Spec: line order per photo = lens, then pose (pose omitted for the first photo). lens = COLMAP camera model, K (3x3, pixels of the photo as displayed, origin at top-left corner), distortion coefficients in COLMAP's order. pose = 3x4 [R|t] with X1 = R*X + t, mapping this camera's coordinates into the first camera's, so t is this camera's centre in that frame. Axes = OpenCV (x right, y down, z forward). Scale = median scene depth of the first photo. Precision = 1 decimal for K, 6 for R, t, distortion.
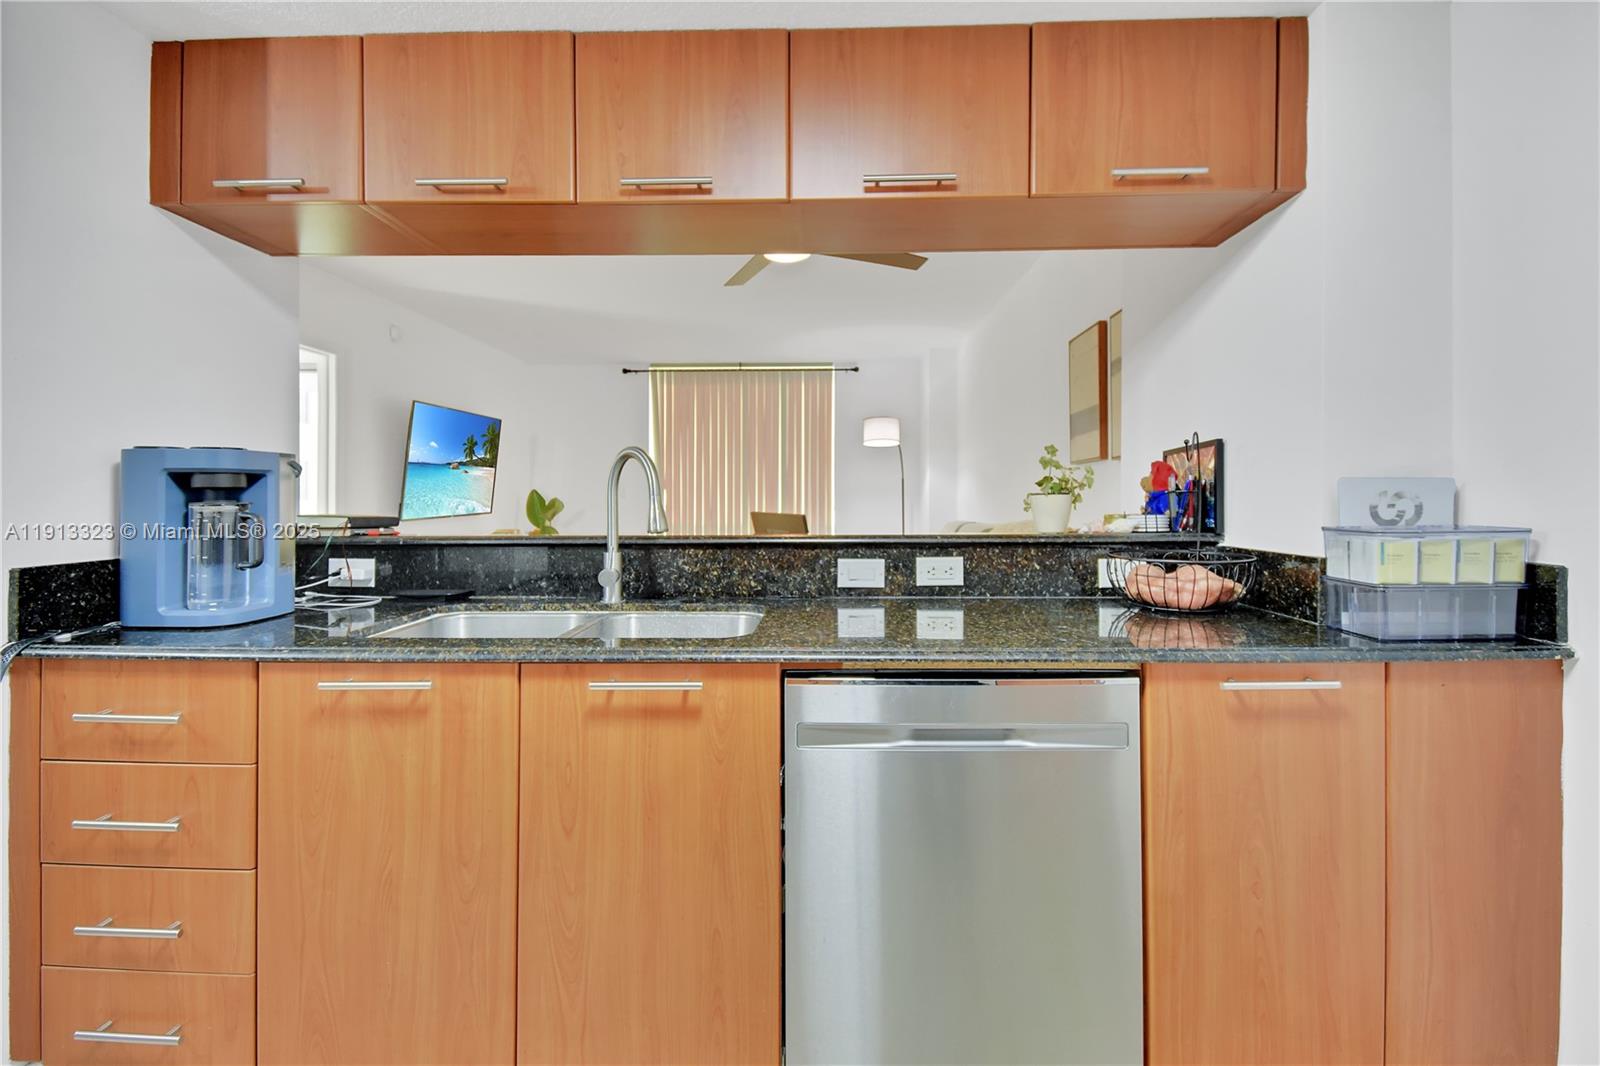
lens RADIAL K [[733.9, 0, 785.0], [0, 733.9, 504.9], [0, 0, 1]] dist [0.008710, -0.006441]
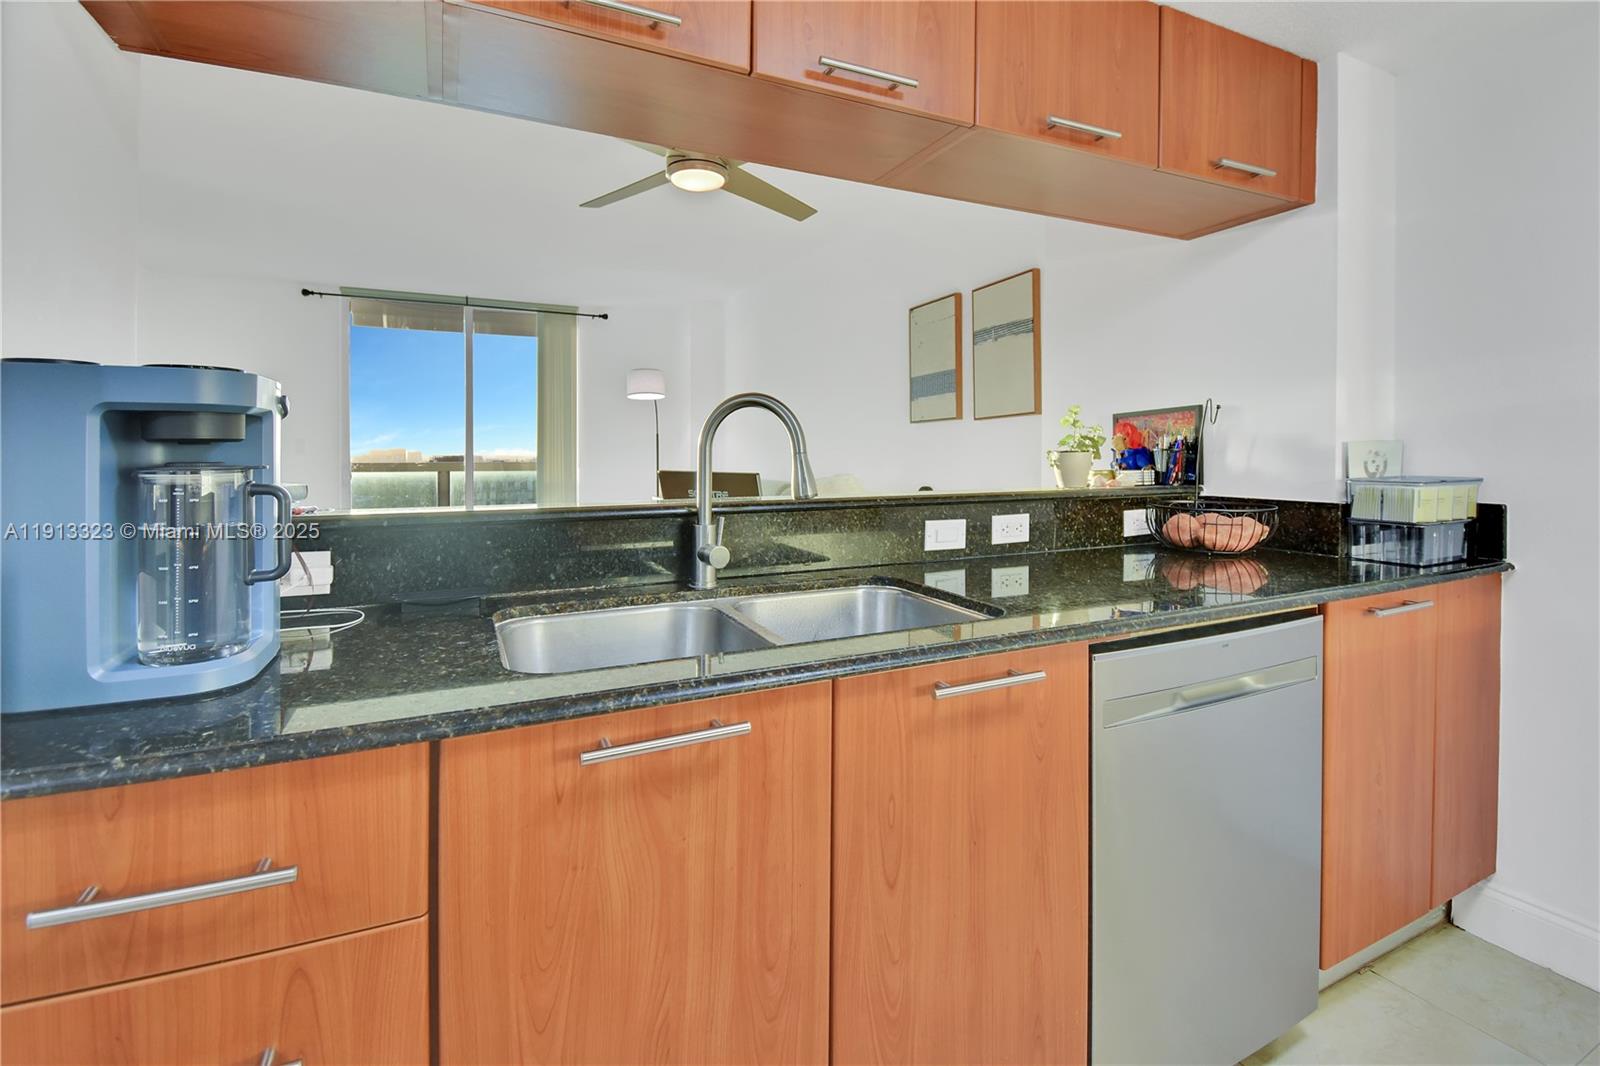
lens RADIAL K [[733.9, 0, 805.5], [0, 733.9, 469.4], [0, 0, 1]] dist [0.008710, -0.006441]
pose [[0.888891, -0.009761, 0.458015, -0.495108], [0.003948, 0.999899, 0.013648, -0.004974], [-0.458102, -0.010323, 0.888840, 0.239366]]
